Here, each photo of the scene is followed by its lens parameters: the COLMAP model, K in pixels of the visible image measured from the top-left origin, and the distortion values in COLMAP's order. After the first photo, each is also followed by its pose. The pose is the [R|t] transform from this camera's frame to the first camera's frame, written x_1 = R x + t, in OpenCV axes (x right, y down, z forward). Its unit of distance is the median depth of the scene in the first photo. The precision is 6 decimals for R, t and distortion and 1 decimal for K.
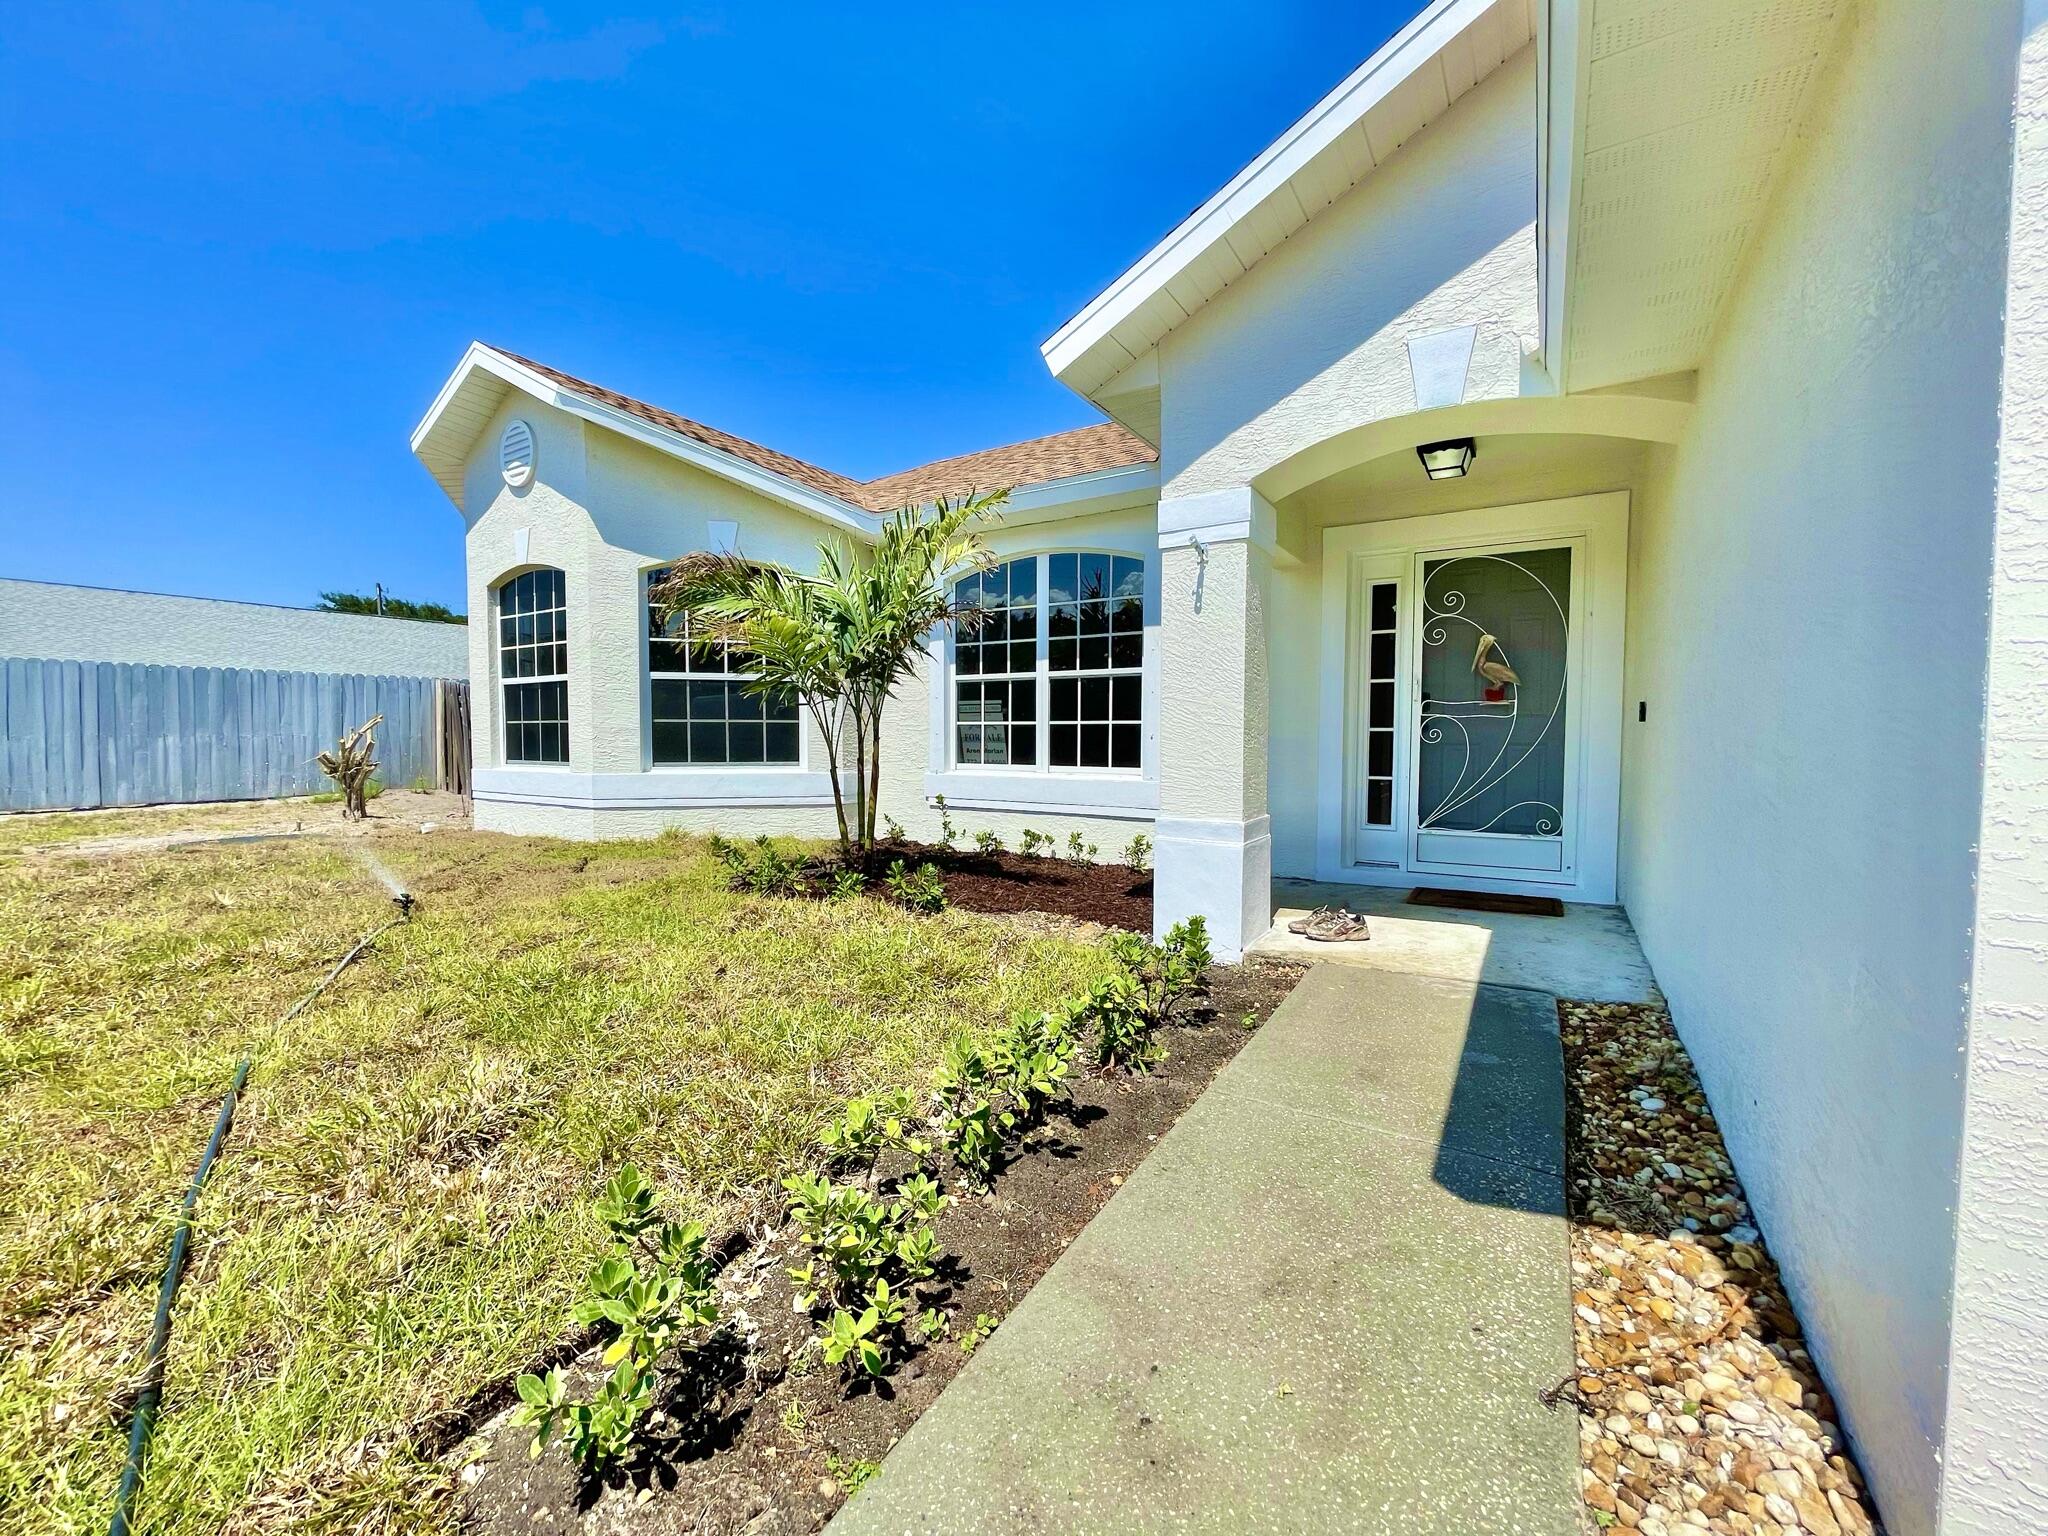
lens RADIAL K [[837.0, 0, 1024.0], [0, 837.0, 768.0], [0, 0, 1]] dist [0.001755, 0.000425]
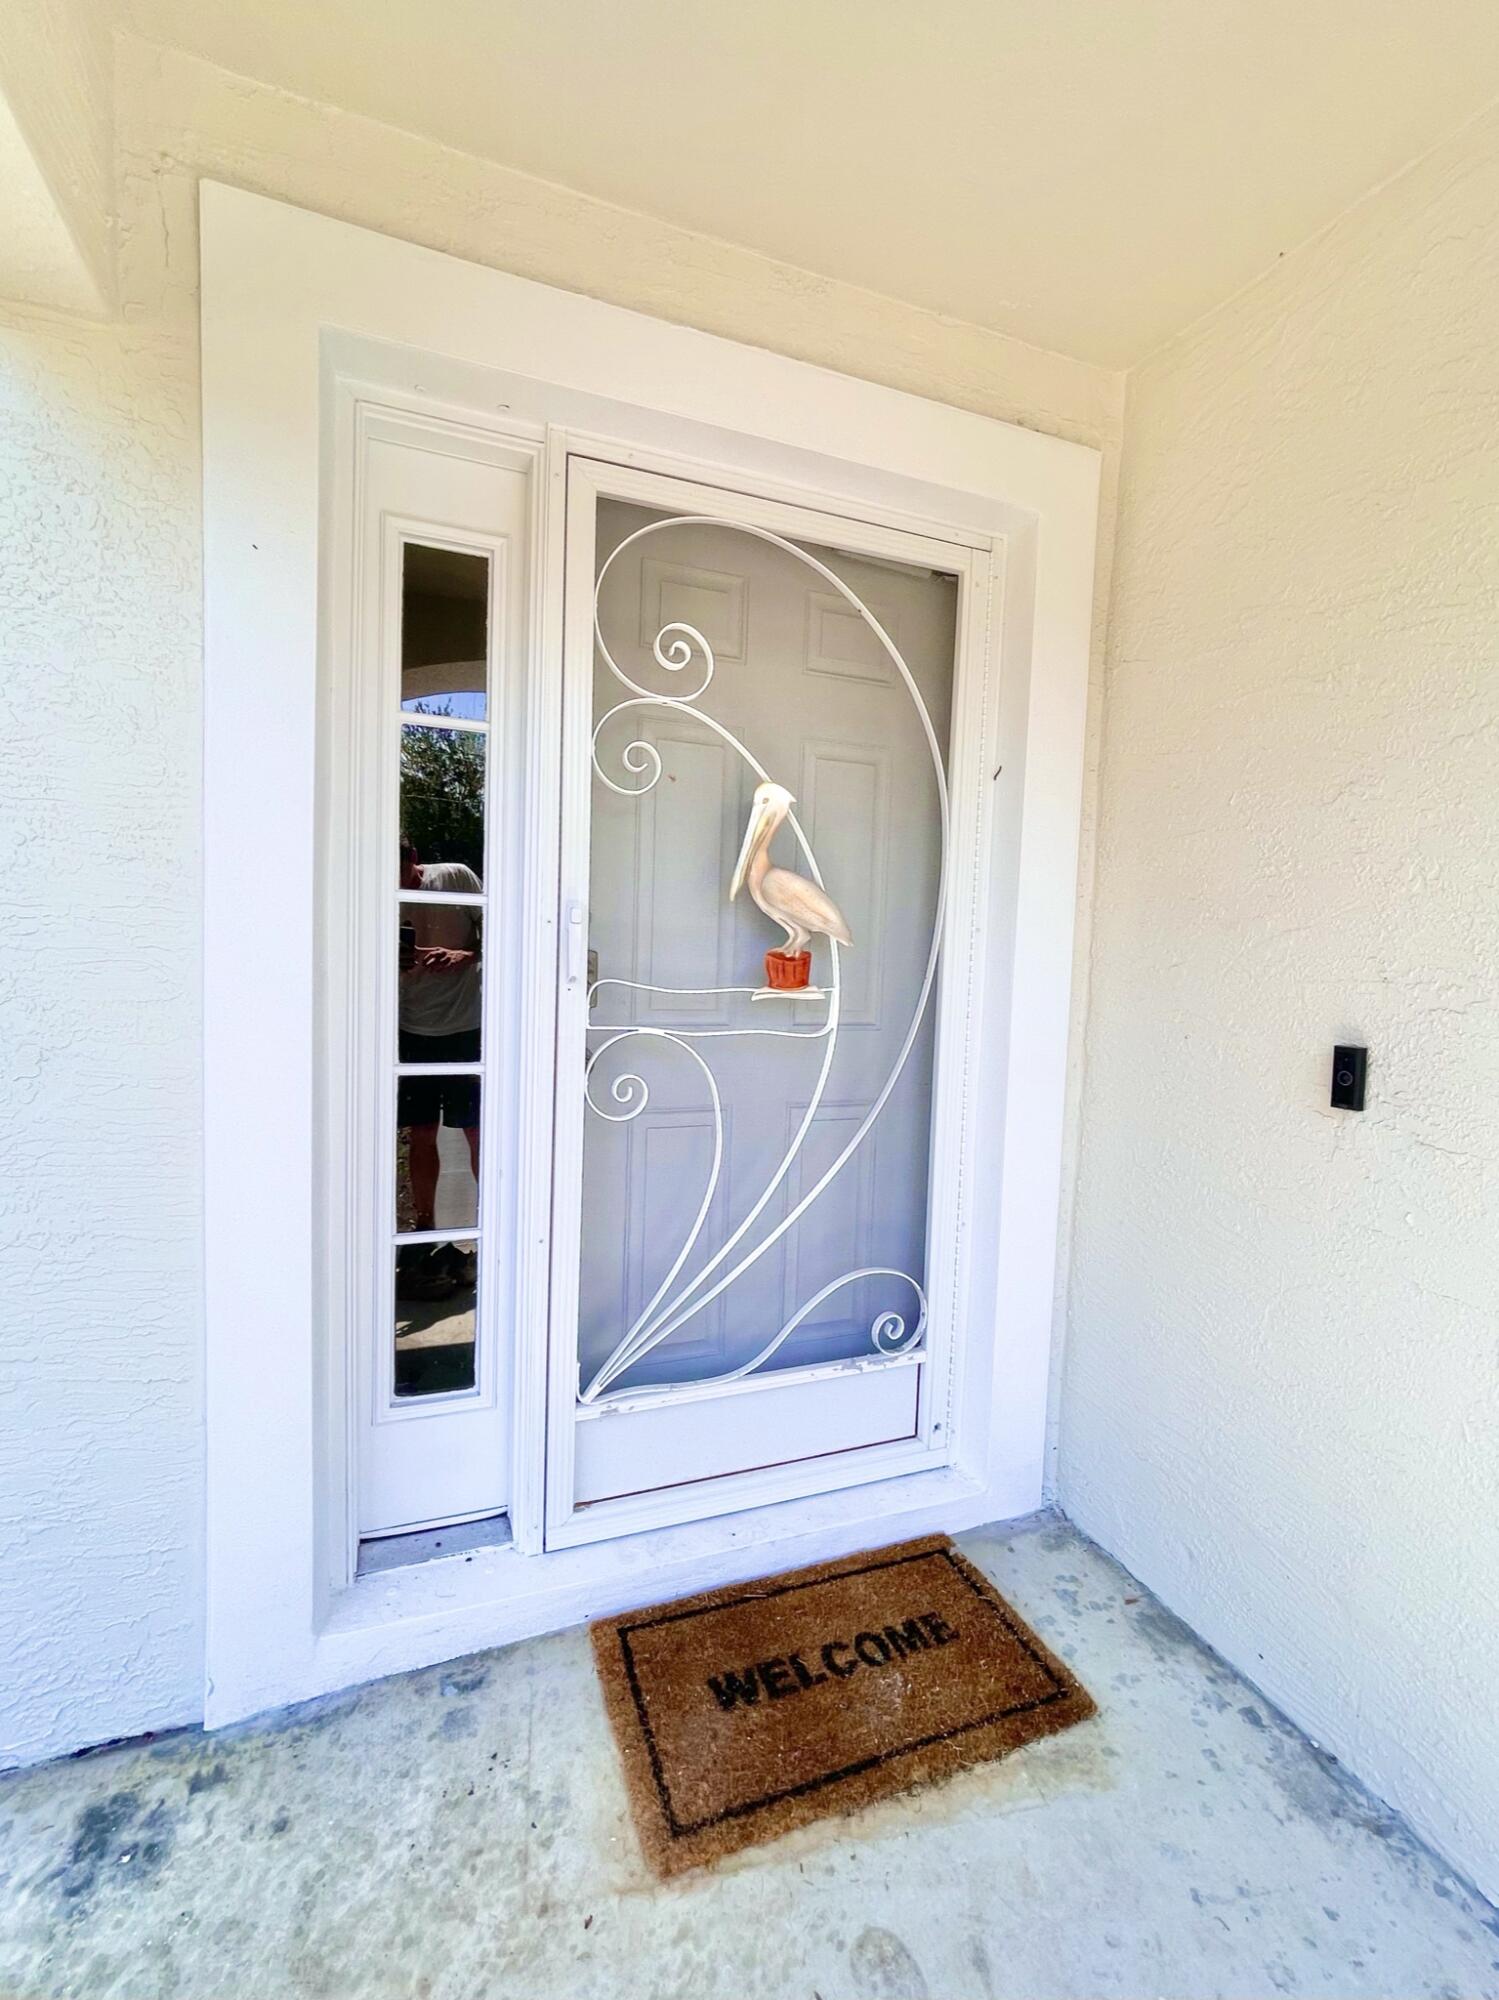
lens RADIAL K [[817.4, 0, 749.5], [0, 817.4, 1000.0], [0, 0, 1]] dist [0.001755, 0.000425]
pose [[0.618045, -0.030028, 0.785569, 0.291425], [0.000179, 0.999276, 0.038056, -0.086737], [-0.786143, -0.023380, 0.617603, 0.796843]]
